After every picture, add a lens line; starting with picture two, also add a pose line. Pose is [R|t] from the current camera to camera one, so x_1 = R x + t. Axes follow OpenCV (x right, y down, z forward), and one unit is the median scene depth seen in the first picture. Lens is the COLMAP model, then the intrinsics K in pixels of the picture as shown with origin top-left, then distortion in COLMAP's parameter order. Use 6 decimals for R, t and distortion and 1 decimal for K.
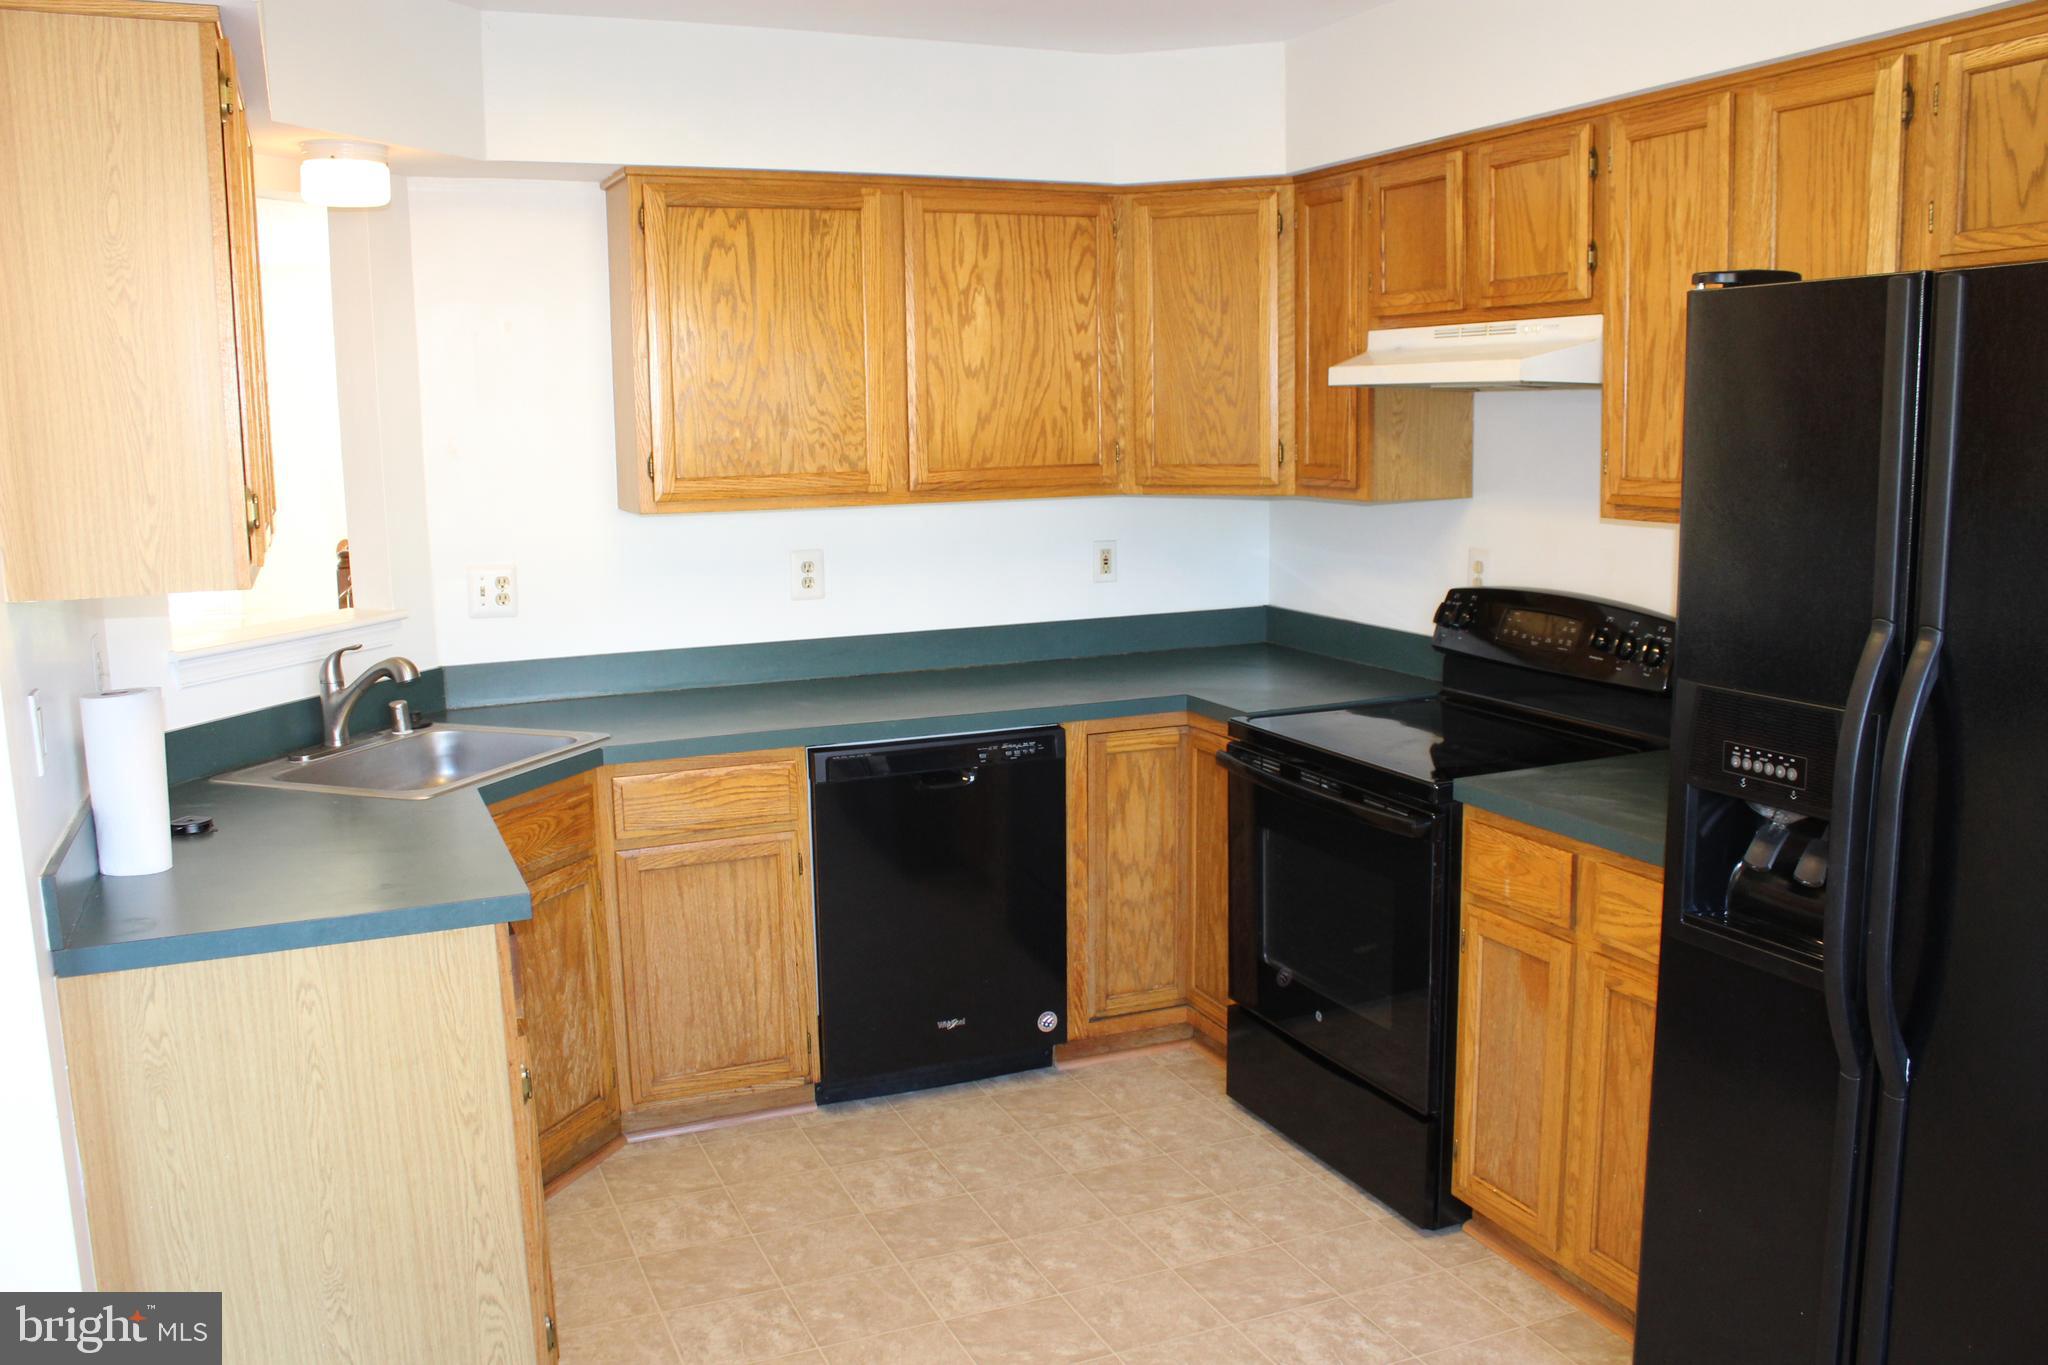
lens RADIAL K [[1725.9, 0, 1069.5], [0, 1725.9, 677.6], [0, 0, 1]] dist [-0.152343, 0.136273]
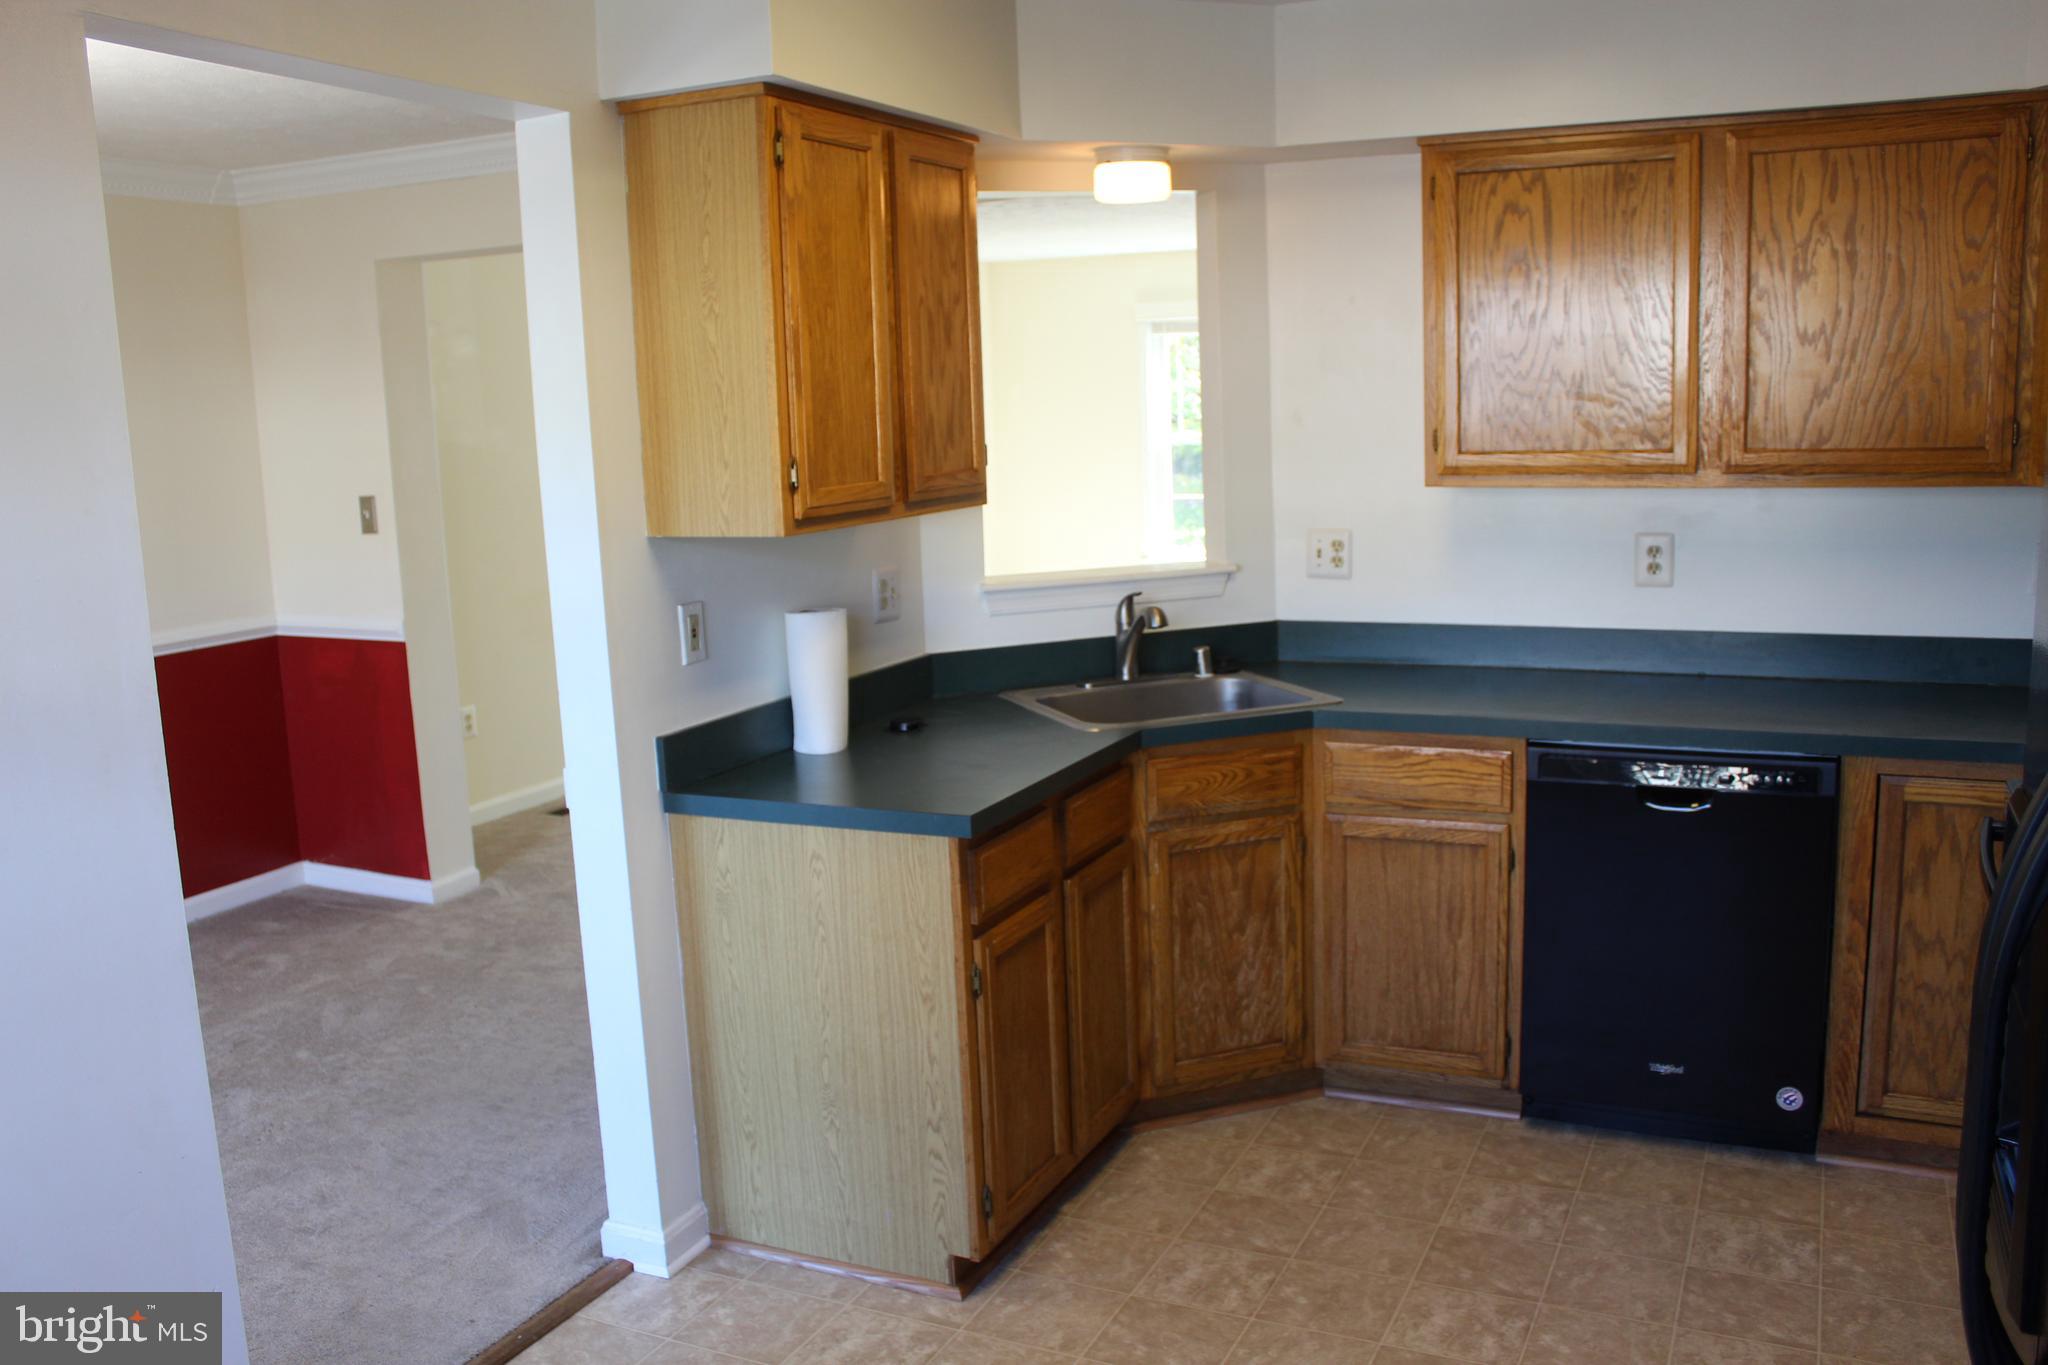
lens RADIAL K [[1768.3, 0, 1047.3], [0, 1768.3, 683.5], [0, 0, 1]] dist [-0.146351, 0.177731]
pose [[0.660025, 0.116244, -0.742196, 0.385376], [-0.095332, 0.992929, 0.070737, -0.033312], [0.745170, 0.024067, 0.666440, 0.156683]]
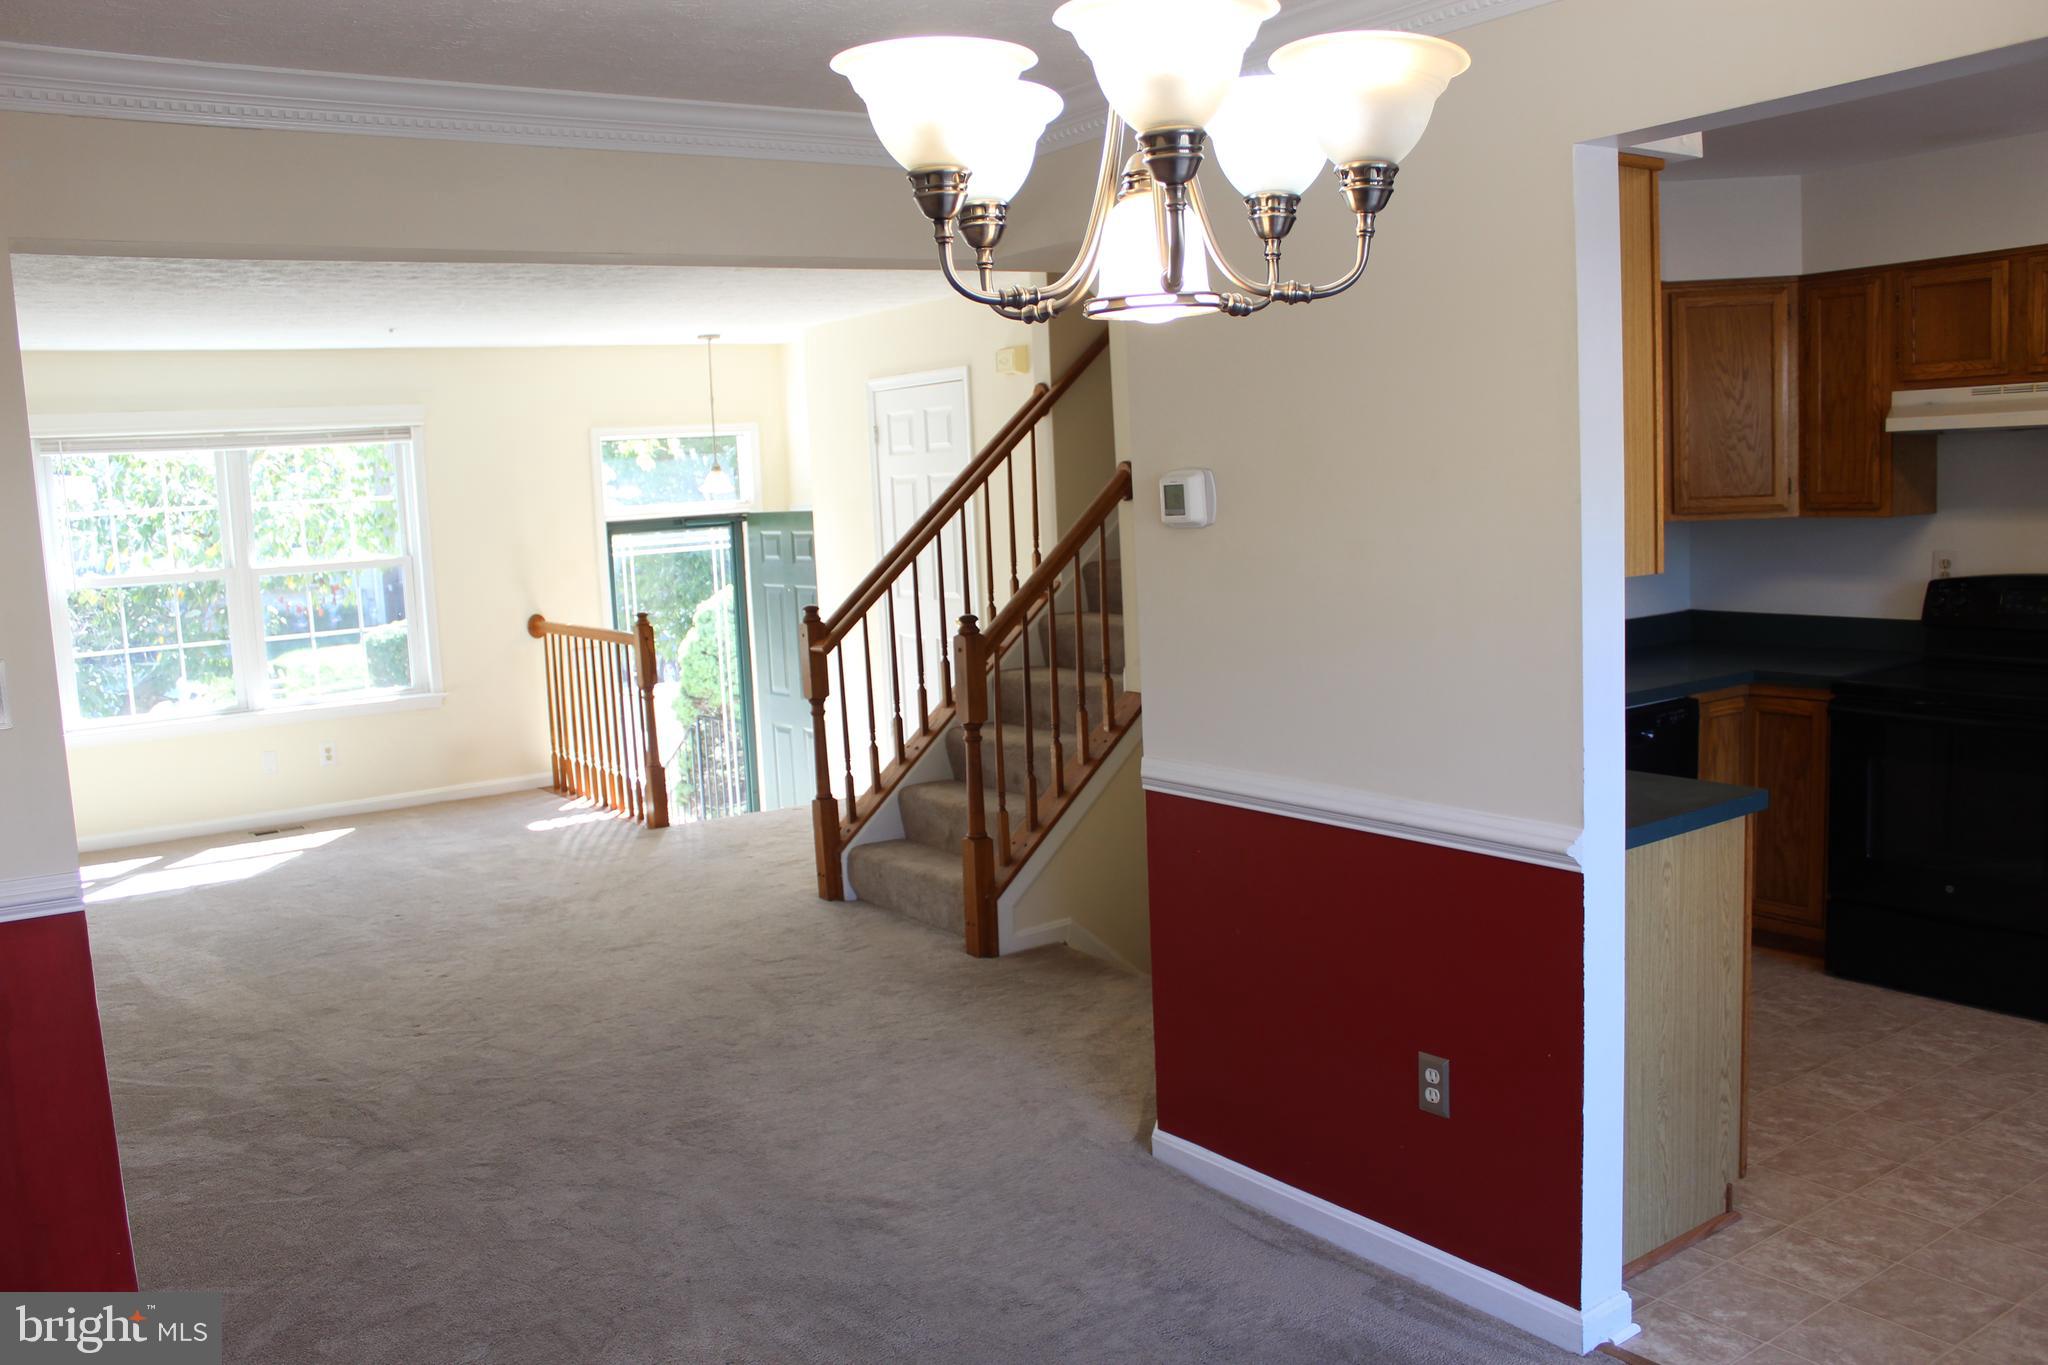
lens RADIAL K [[1725.9, 0, 1069.5], [0, 1725.9, 677.6], [0, 0, 1]] dist [-0.152343, 0.136273]
pose [[0.978731, -0.055019, 0.197633, -0.747742], [0.063617, 0.997273, -0.037420, 0.032703], [-0.195035, 0.049197, 0.979562, -0.165332]]
